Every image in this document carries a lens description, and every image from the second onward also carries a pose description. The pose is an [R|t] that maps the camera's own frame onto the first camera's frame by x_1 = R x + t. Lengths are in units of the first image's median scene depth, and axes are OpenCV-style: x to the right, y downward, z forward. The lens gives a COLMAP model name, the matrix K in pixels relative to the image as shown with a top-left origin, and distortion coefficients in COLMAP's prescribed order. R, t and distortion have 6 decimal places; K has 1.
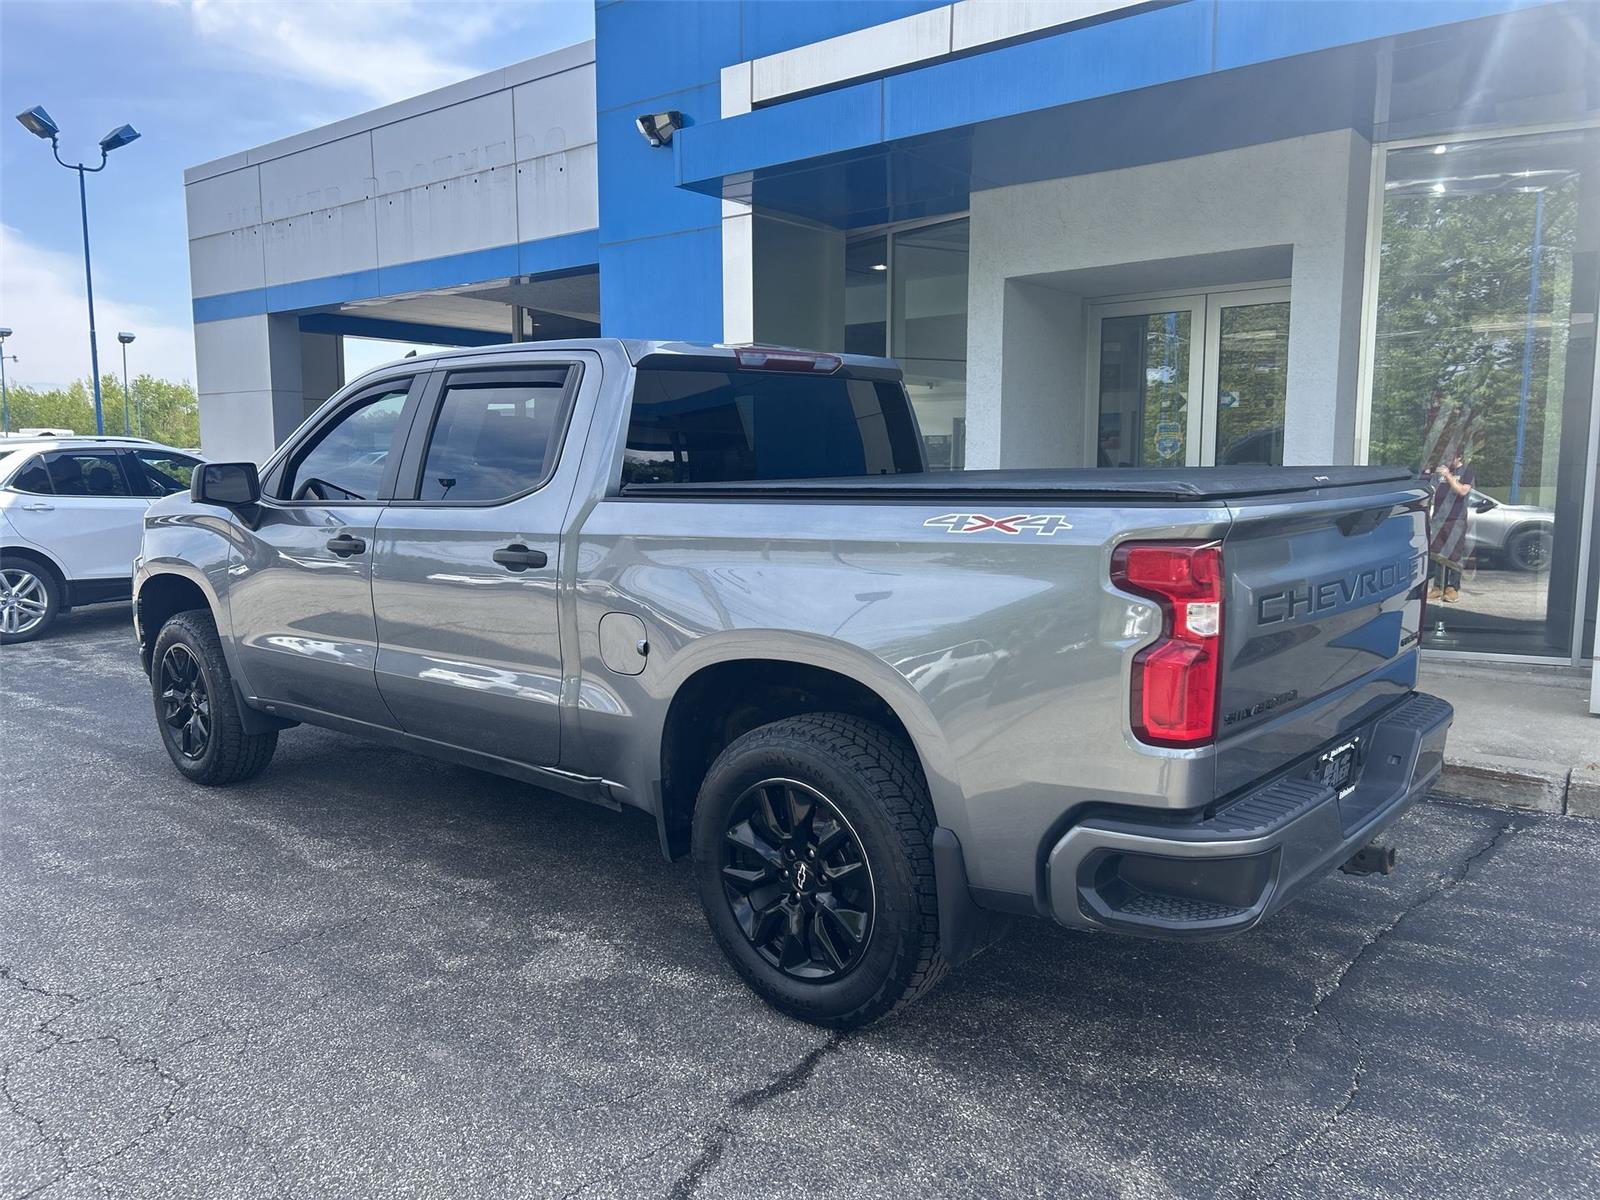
lens RADIAL K [[1204.8, 0, 796.5], [0, 1204.8, 604.2], [0, 0, 1]] dist [0.050017, -0.048196]
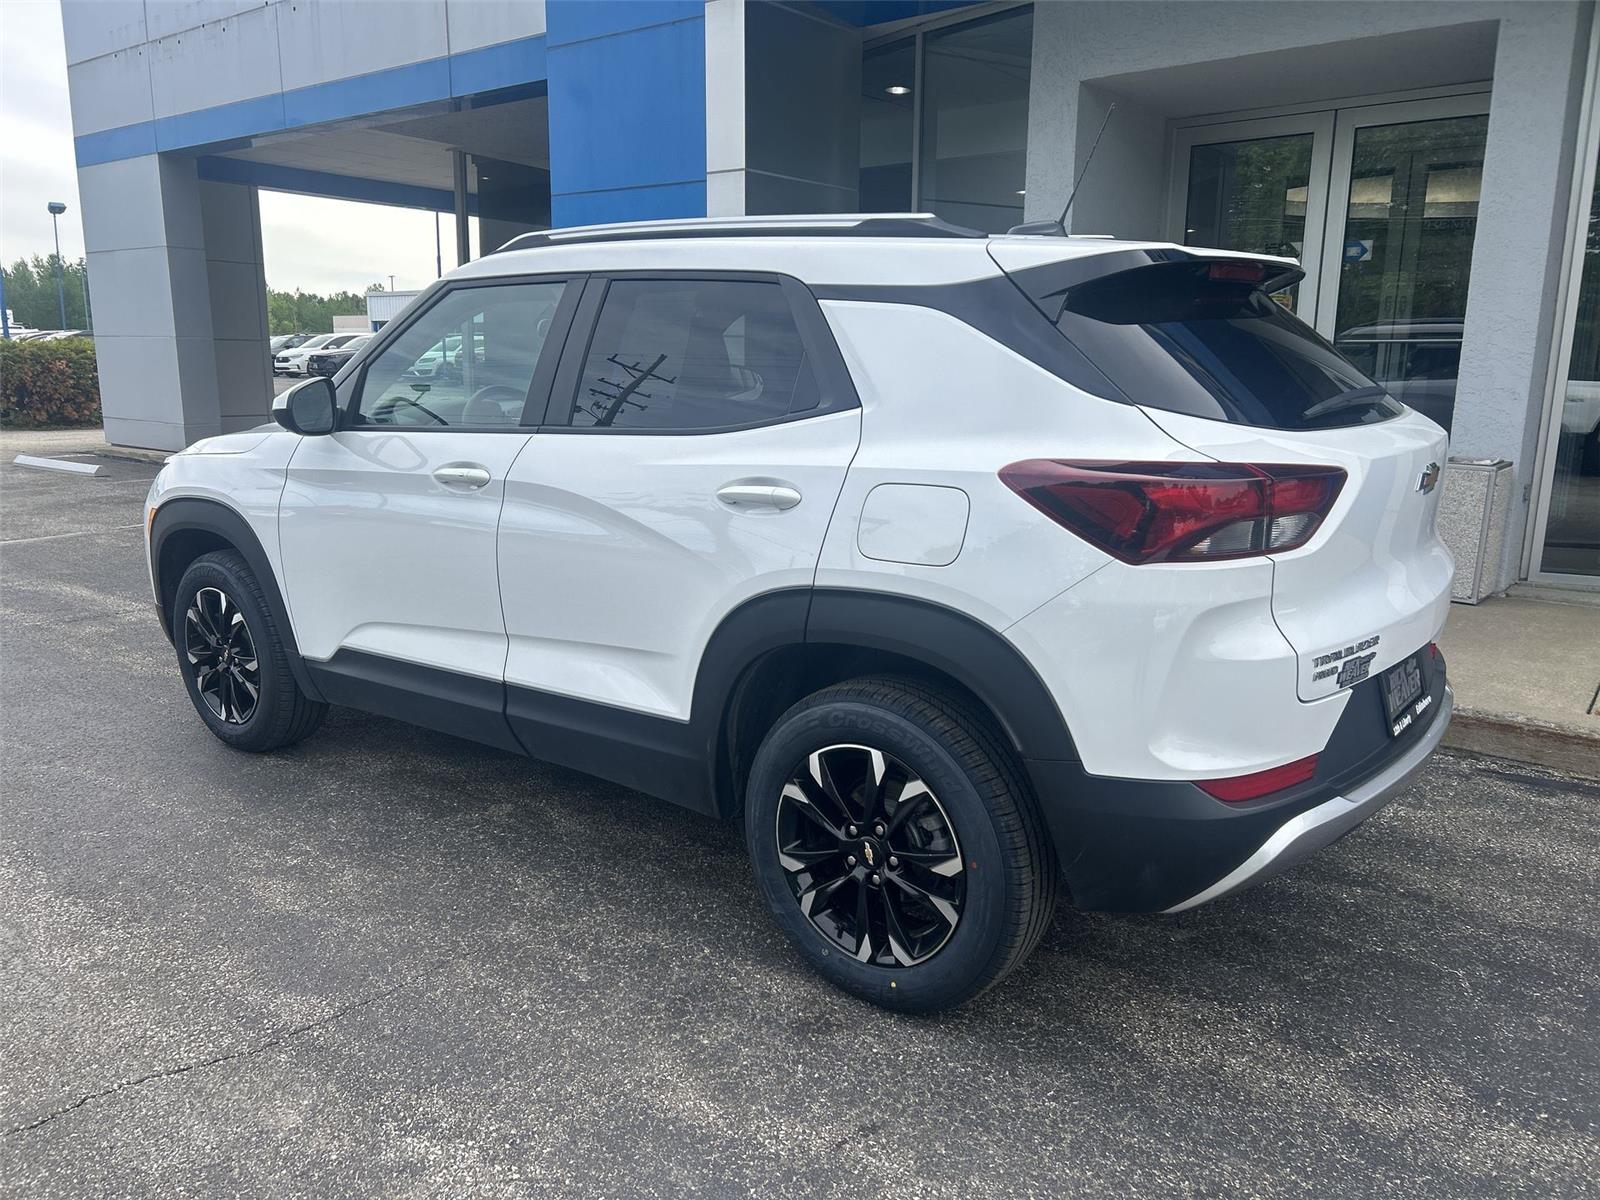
lens RADIAL K [[1204.8, 0, 798.3], [0, 1204.8, 603.2], [0, 0, 1]] dist [0.050017, -0.048196]
pose [[0.999706, 0.004344, 0.023868, -0.037451], [-0.006378, 0.996289, 0.085839, -0.015067], [-0.023407, -0.085966, 0.996023, 0.398606]]
